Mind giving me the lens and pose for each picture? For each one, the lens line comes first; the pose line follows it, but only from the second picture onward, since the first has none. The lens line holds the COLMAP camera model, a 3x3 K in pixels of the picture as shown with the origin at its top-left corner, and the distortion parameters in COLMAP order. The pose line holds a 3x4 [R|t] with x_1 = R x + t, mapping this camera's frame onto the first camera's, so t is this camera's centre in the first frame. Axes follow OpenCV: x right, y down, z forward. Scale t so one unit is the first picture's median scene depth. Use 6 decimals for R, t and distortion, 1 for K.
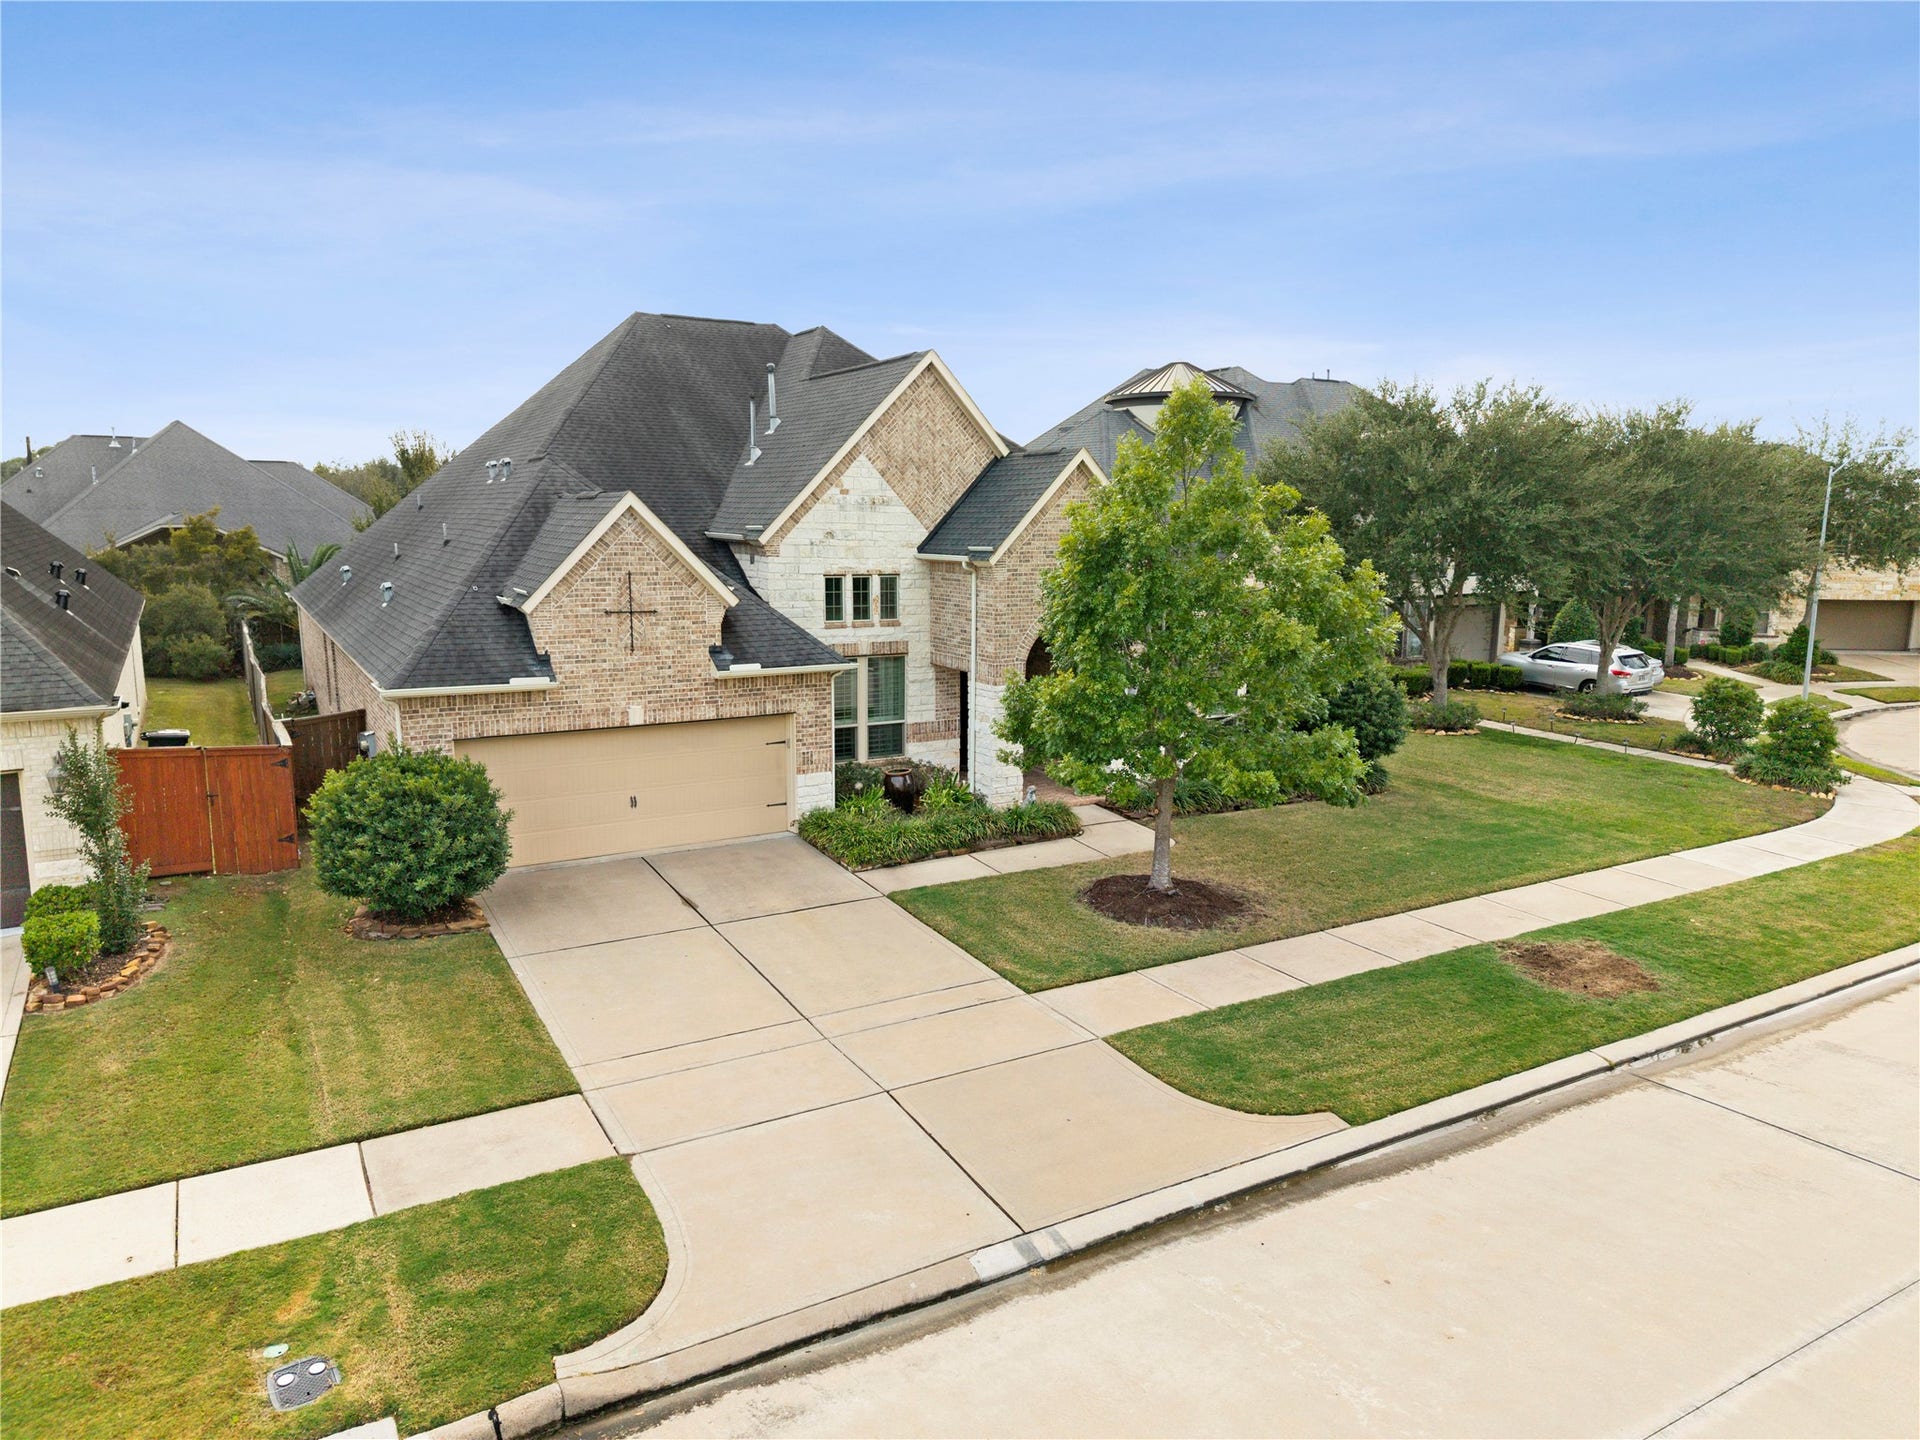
lens RADIAL K [[1269.5, 0, 974.9], [0, 1269.5, 717.2], [0, 0, 1]] dist [0.025609, -0.017945]
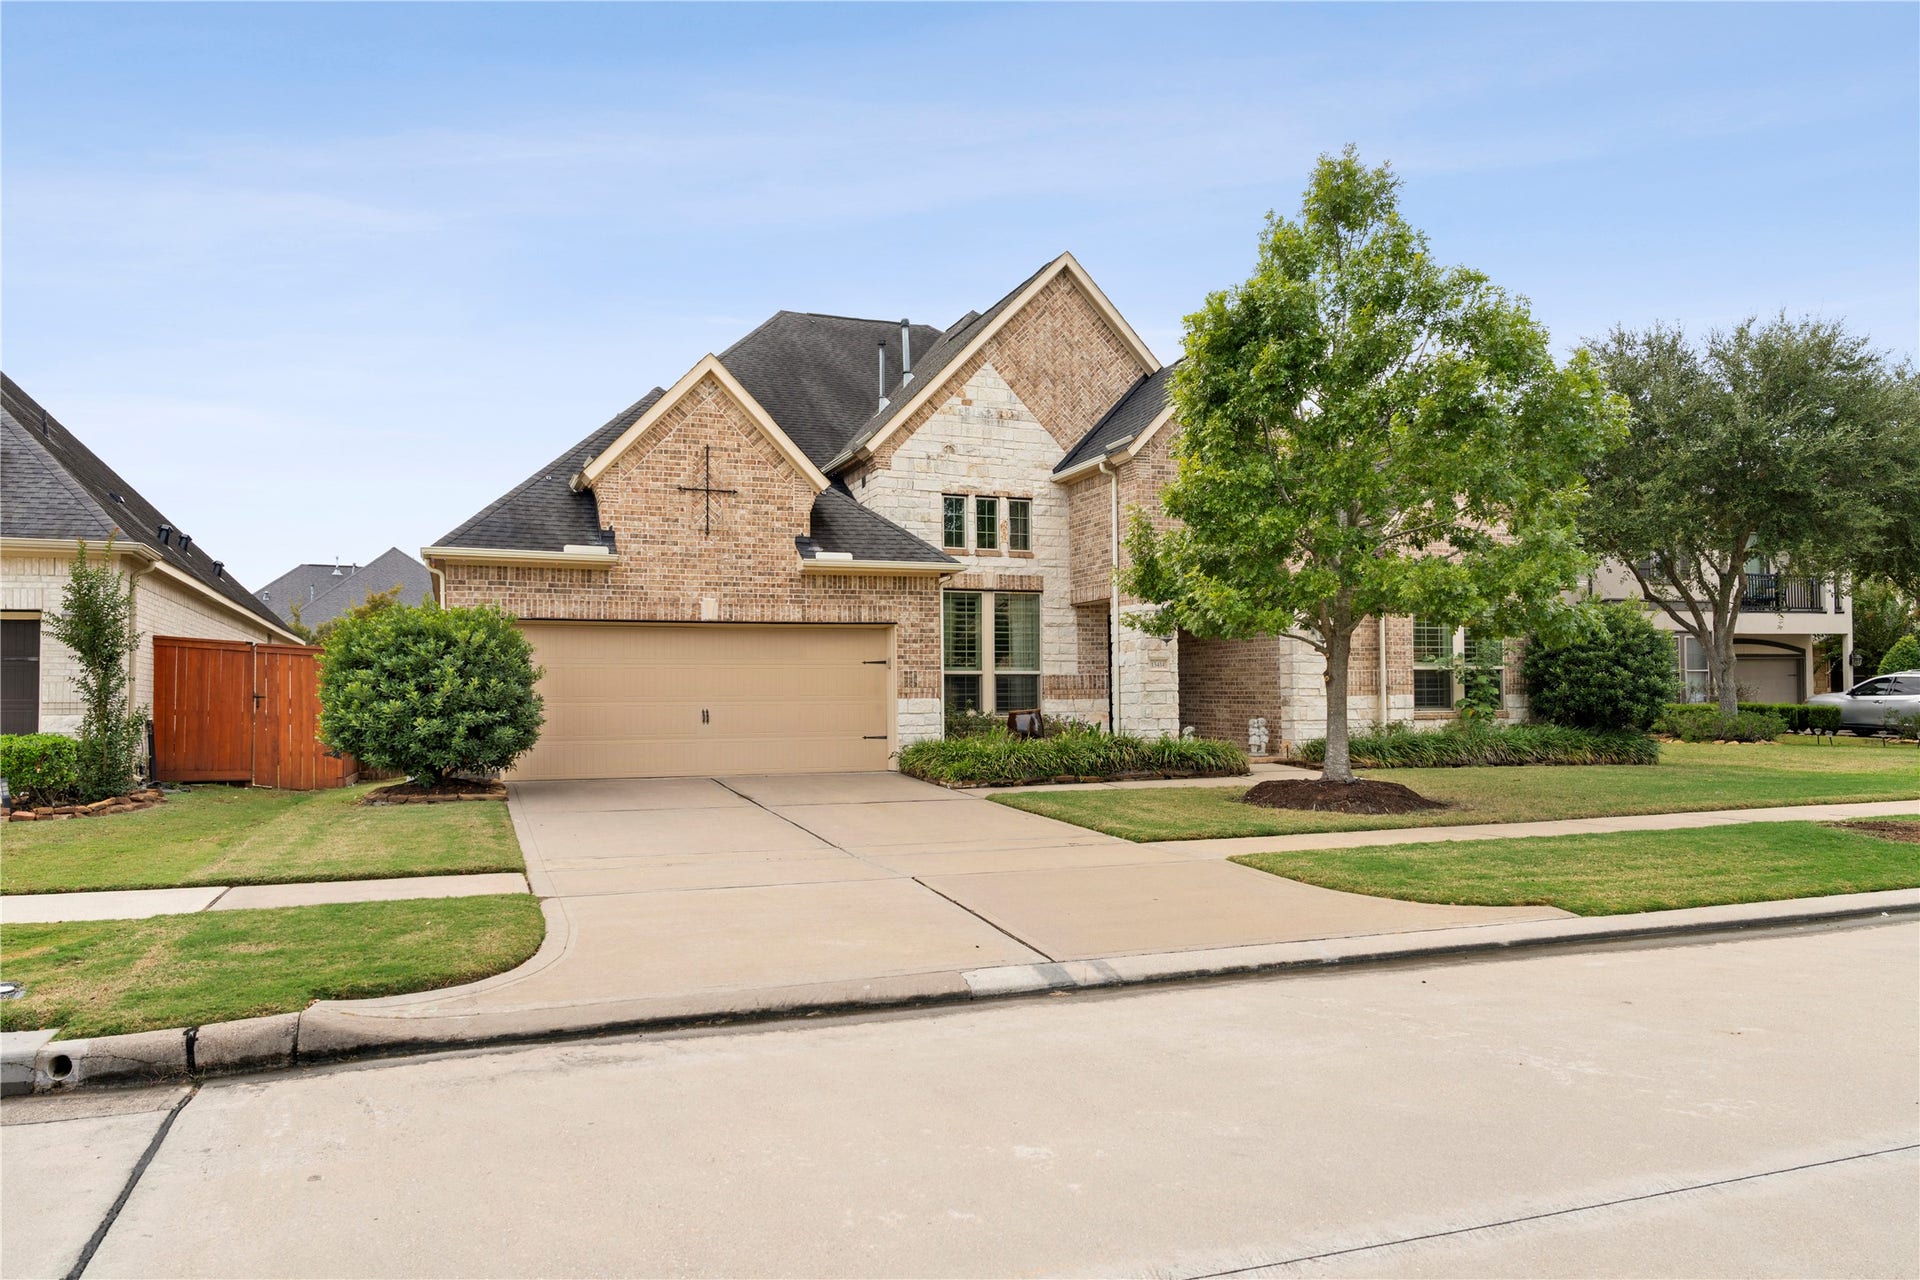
lens RADIAL K [[1359.7, 0, 963.1], [0, 1359.7, 636.6], [0, 0, 1]] dist [-0.021317, 0.029073]
pose [[0.985255, -0.020807, -0.169824, 0.053882], [-0.013115, 0.980473, -0.196218, 0.175285], [0.170590, 0.195552, 0.965742, 0.126274]]
